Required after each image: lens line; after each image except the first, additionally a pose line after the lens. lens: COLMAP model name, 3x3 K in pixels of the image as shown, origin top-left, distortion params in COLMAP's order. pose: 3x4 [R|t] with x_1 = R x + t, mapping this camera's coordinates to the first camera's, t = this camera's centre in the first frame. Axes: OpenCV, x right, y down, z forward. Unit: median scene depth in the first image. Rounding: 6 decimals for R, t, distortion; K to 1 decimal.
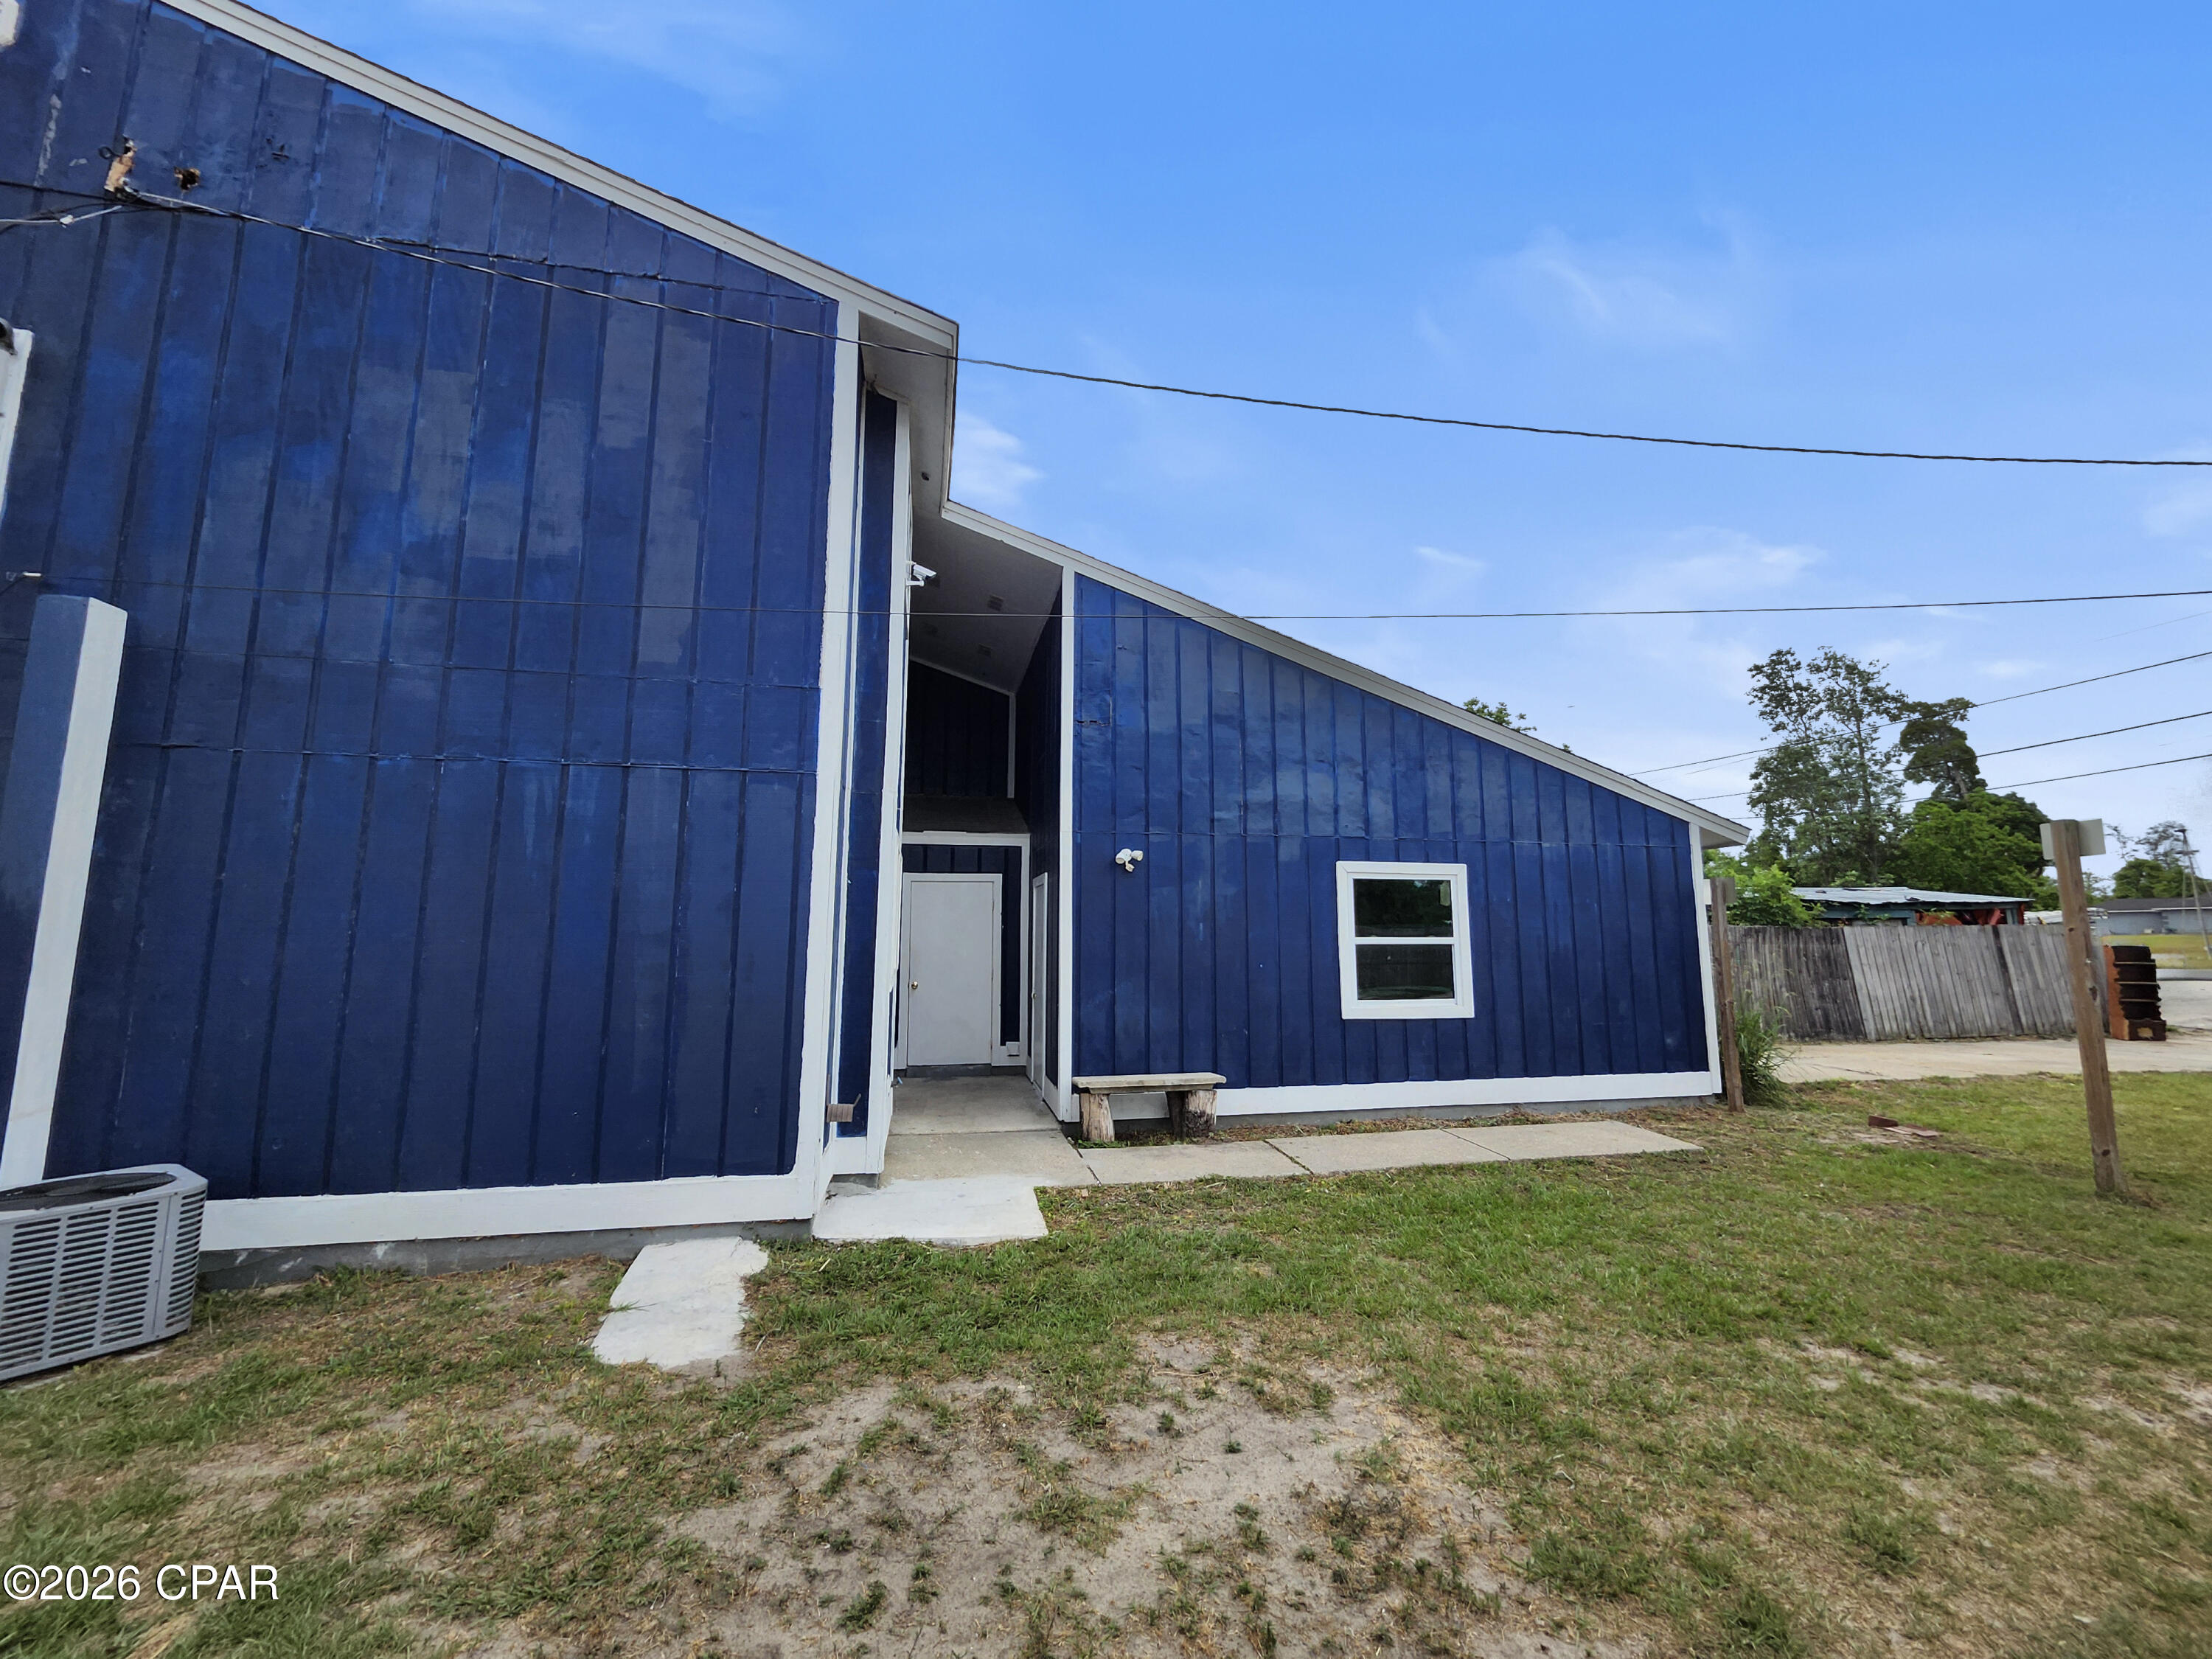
lens RADIAL K [[870.5, 0, 1122.8], [0, 870.5, 823.2], [0, 0, 1]] dist [-0.000018, -0.001070]
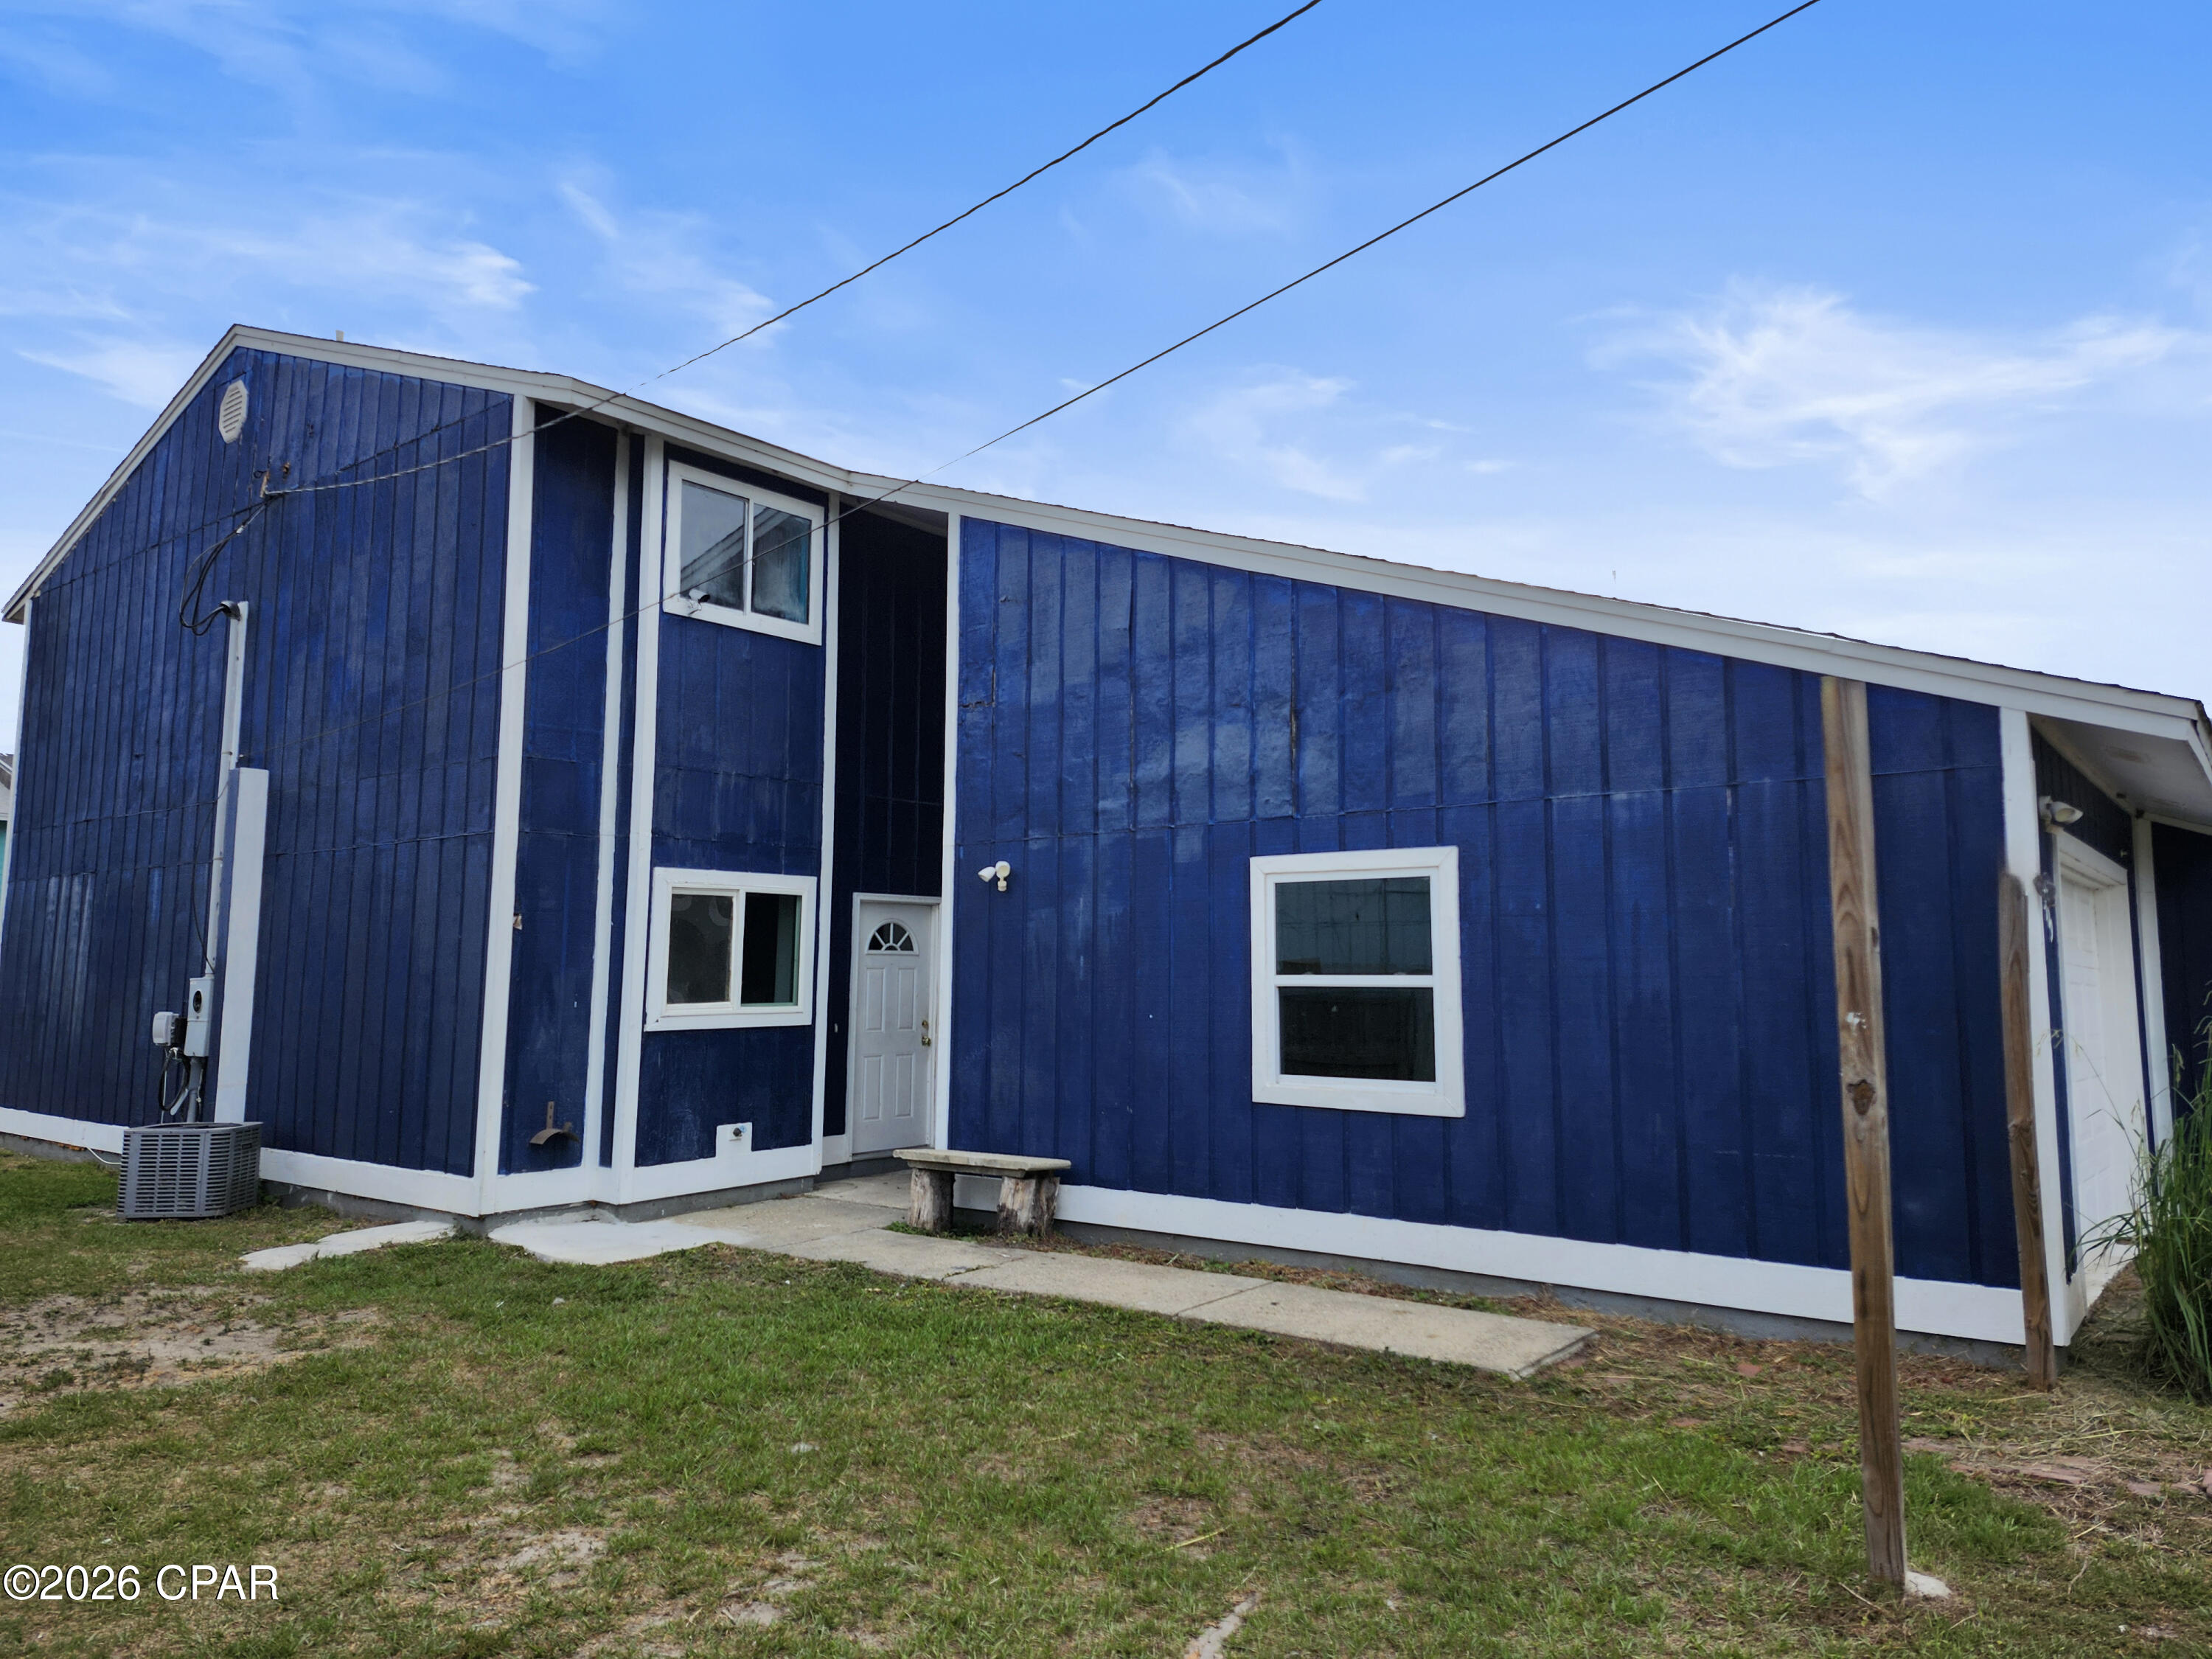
lens RADIAL K [[1528.2, 0, 1119.0], [0, 1528.2, 797.4], [0, 0, 1]] dist [0.084632, -0.099888]
pose [[0.639072, -0.094494, -0.763320, 1.045992], [0.095309, 0.994505, -0.043317, 0.038677], [0.763219, -0.045068, 0.644566, 0.194170]]
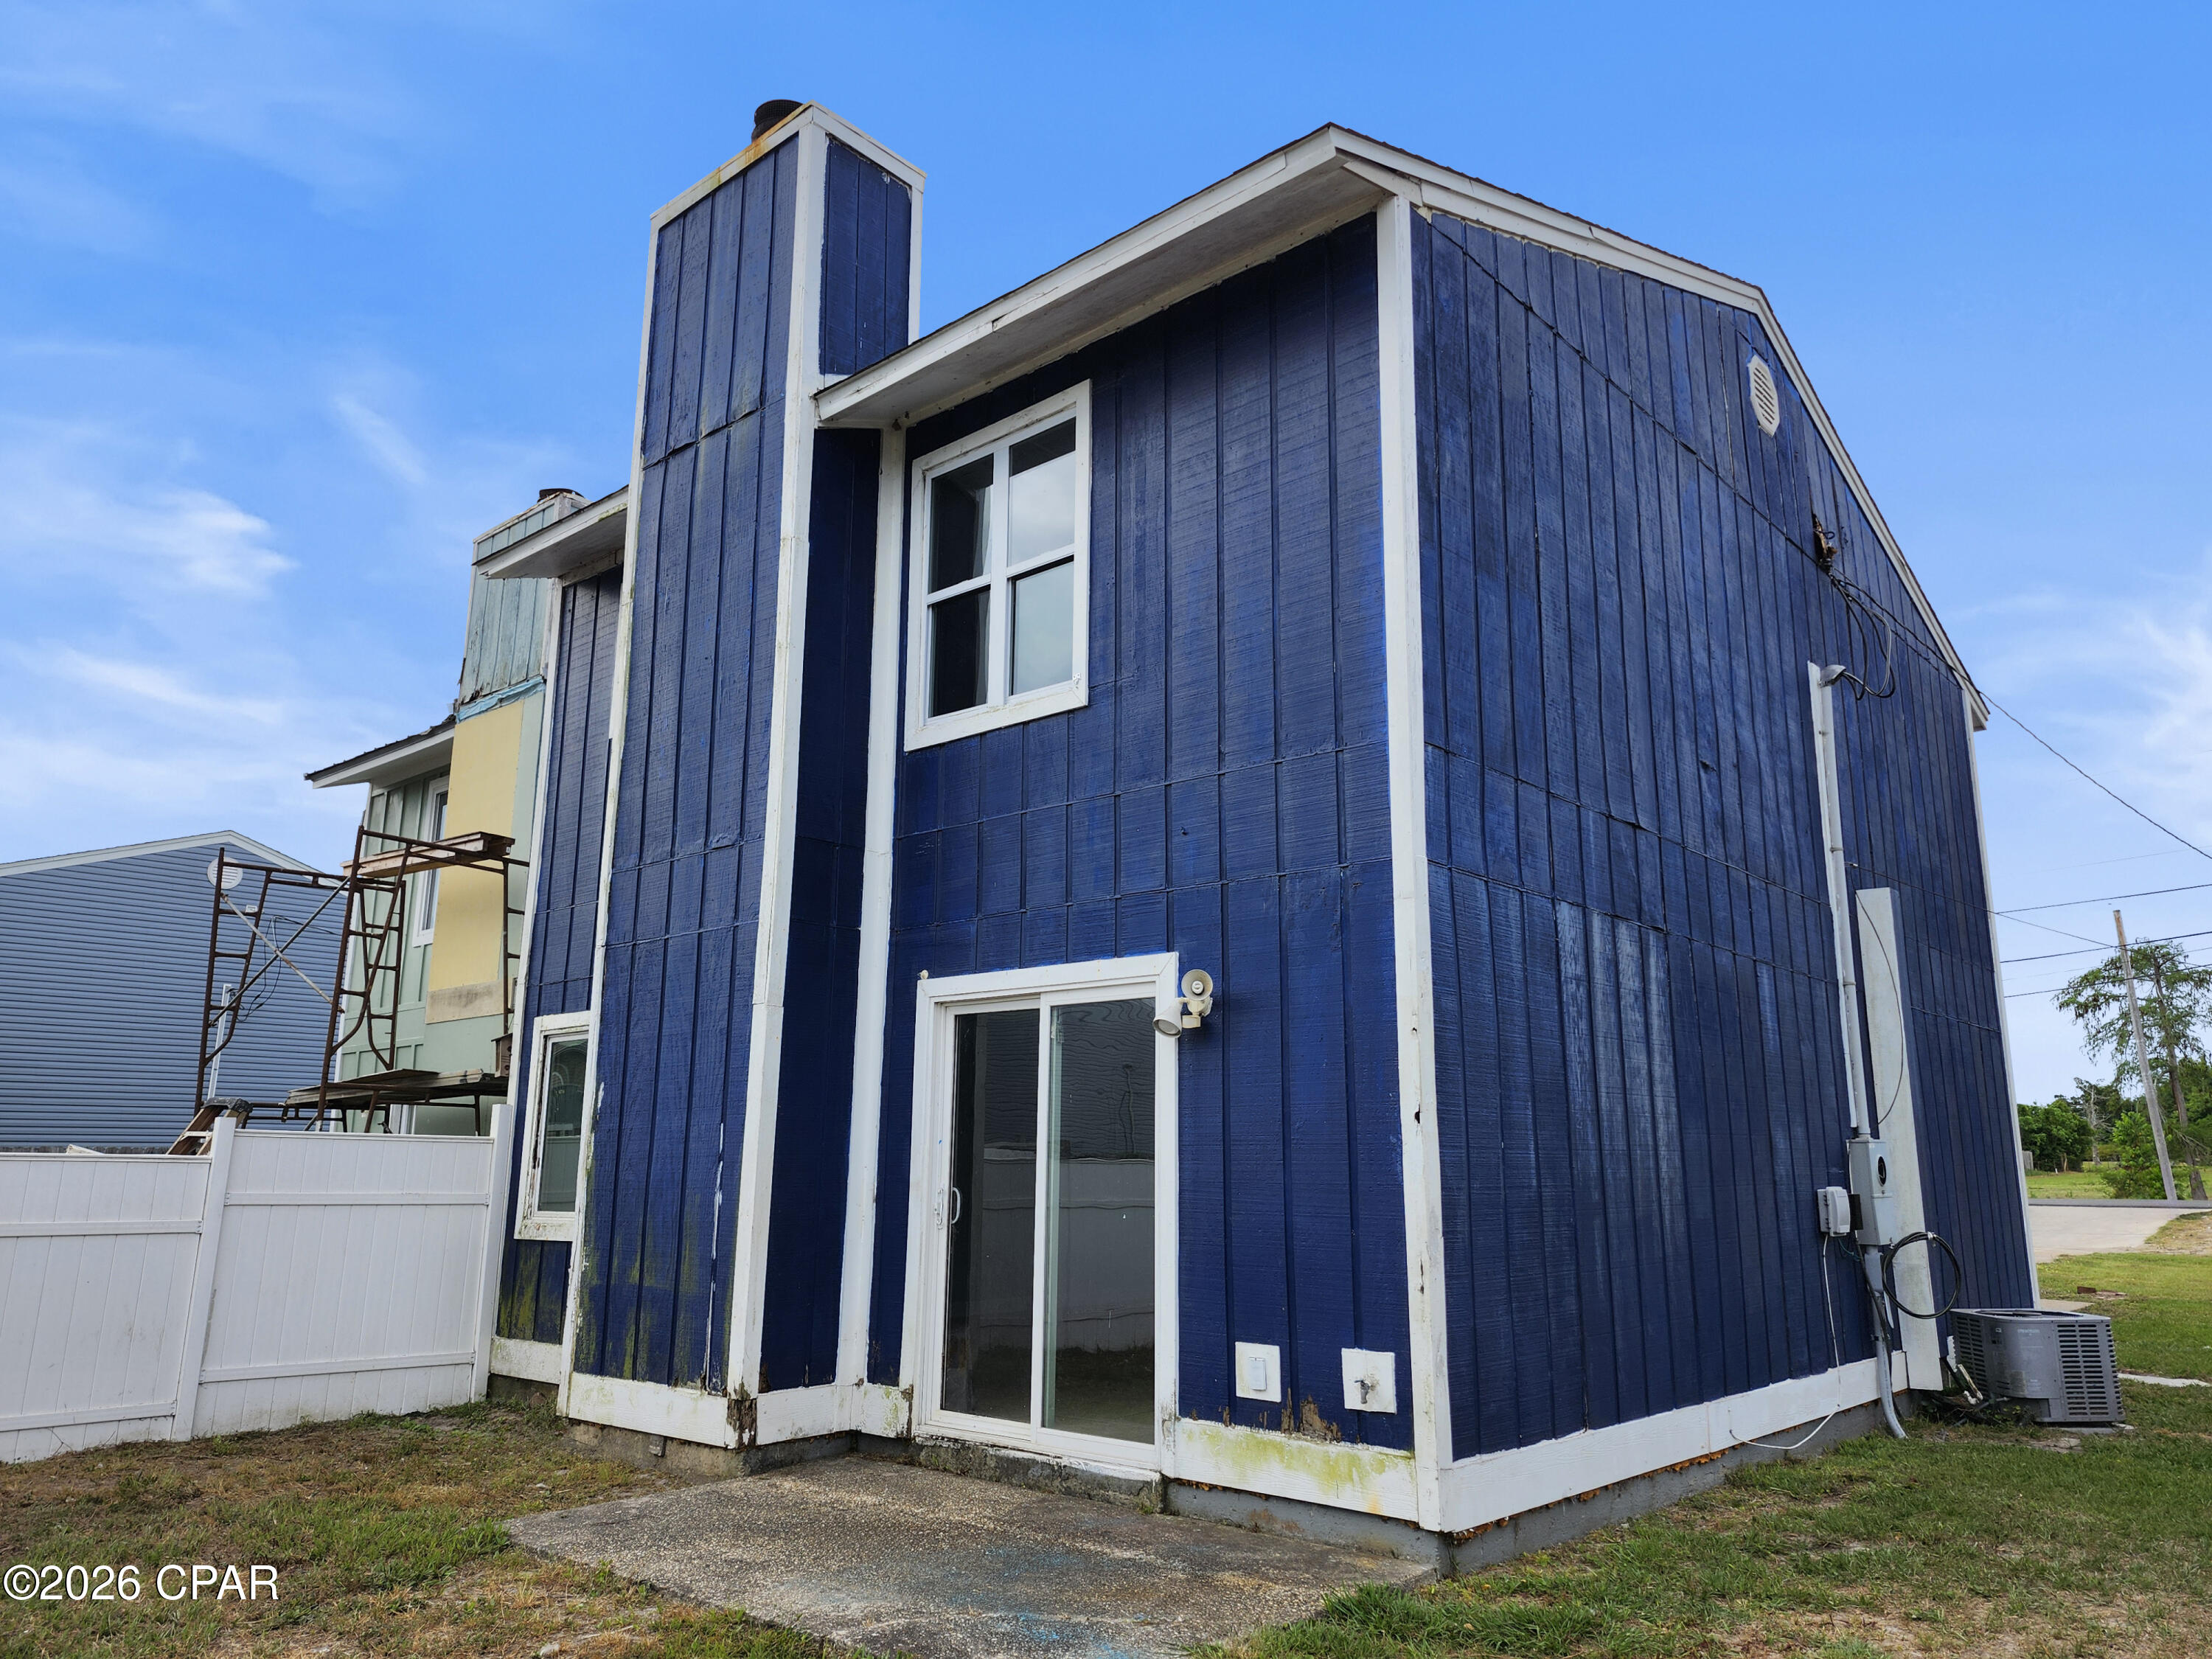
lens RADIAL K [[1528.2, 0, 1099.9], [0, 1528.2, 819.3], [0, 0, 1]] dist [0.084632, -0.099888]
pose [[0.805488, 0.135281, 0.576964, -1.899486], [-0.085670, 0.989950, -0.112512, 0.005208], [-0.586387, 0.041198, 0.808983, -0.133907]]
